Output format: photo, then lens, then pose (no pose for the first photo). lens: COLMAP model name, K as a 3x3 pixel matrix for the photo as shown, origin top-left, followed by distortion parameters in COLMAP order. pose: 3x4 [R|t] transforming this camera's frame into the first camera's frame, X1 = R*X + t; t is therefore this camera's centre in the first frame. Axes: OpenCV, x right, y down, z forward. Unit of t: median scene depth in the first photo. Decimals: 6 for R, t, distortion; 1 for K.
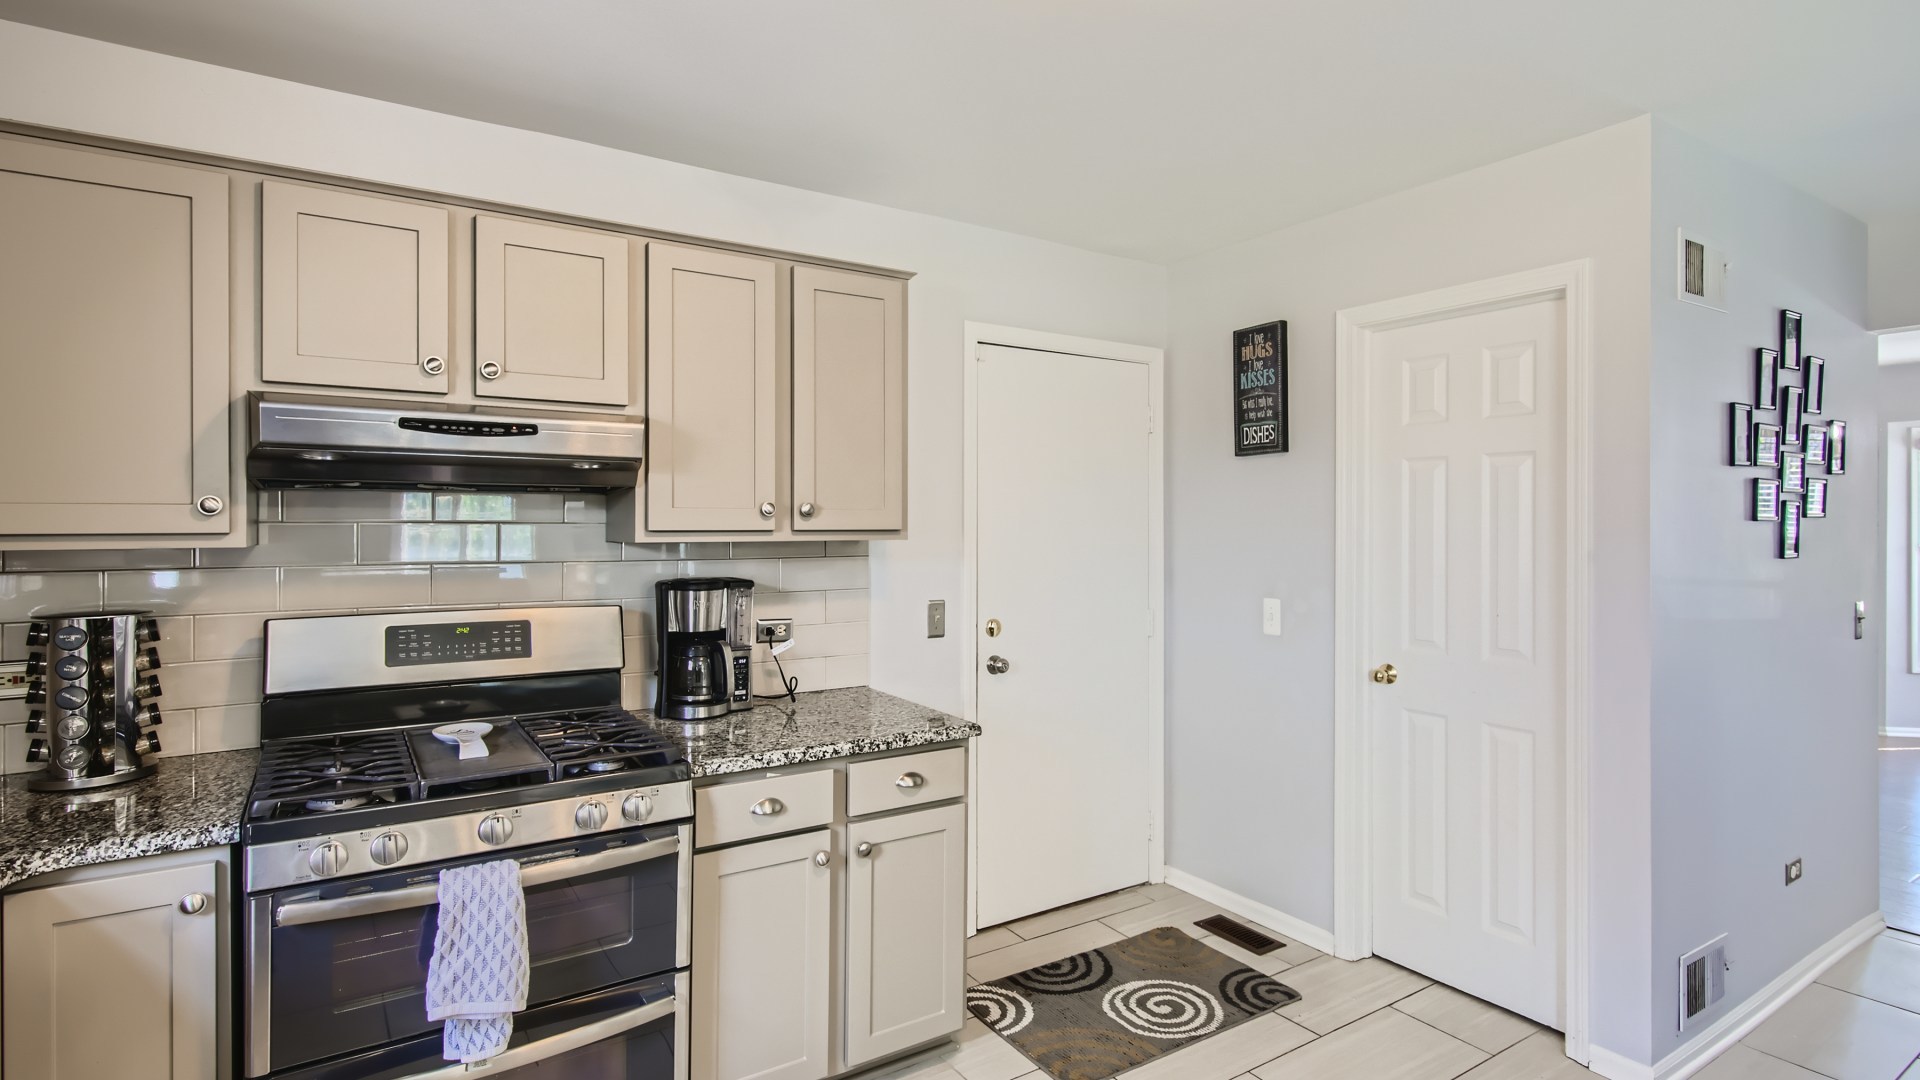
lens RADIAL K [[935.6, 0, 959.4], [0, 935.6, 525.0], [0, 0, 1]] dist [0.004756, -0.001264]
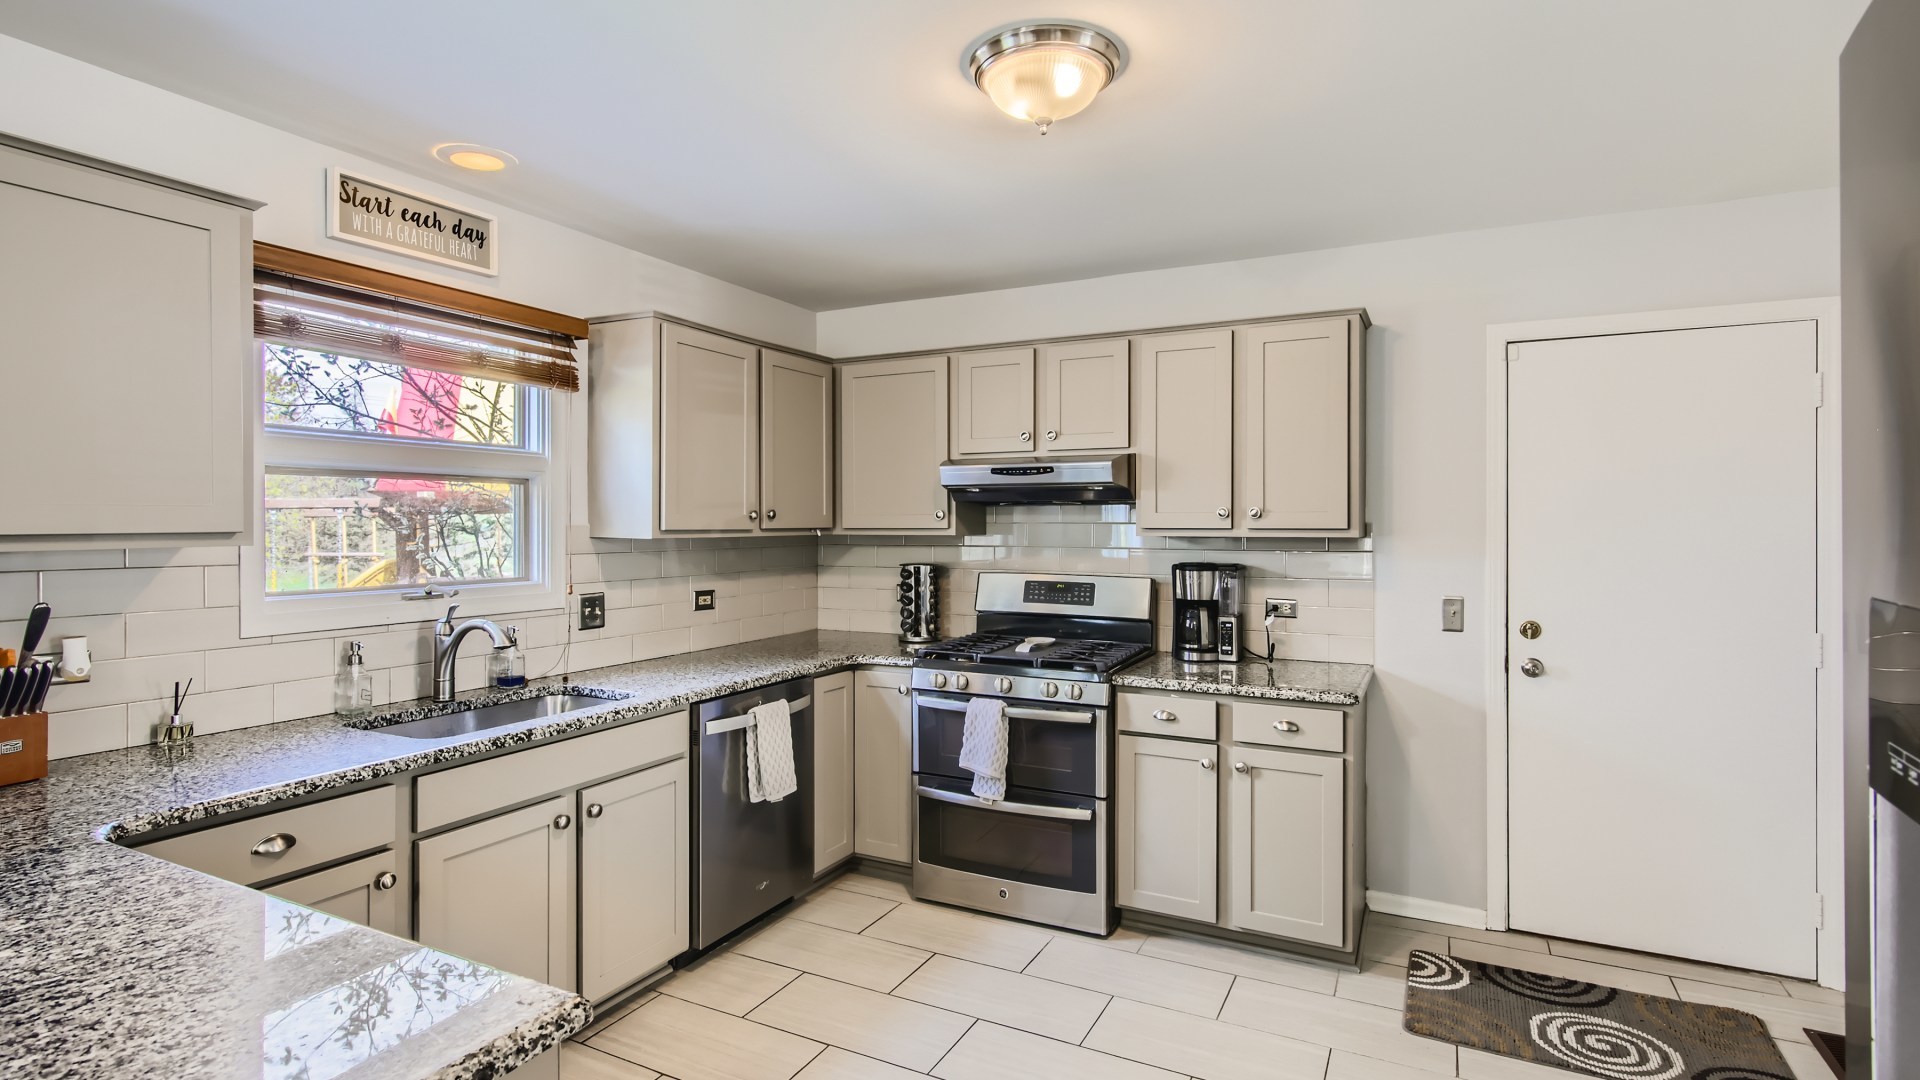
lens RADIAL K [[935.6, 0, 957.6], [0, 935.6, 533.9], [0, 0, 1]] dist [0.004756, -0.001264]
pose [[0.503050, 0.009518, -0.864205, 0.766968], [-0.001966, 0.999949, 0.009868, 0.000861], [0.864255, -0.003265, 0.503043, -0.020008]]
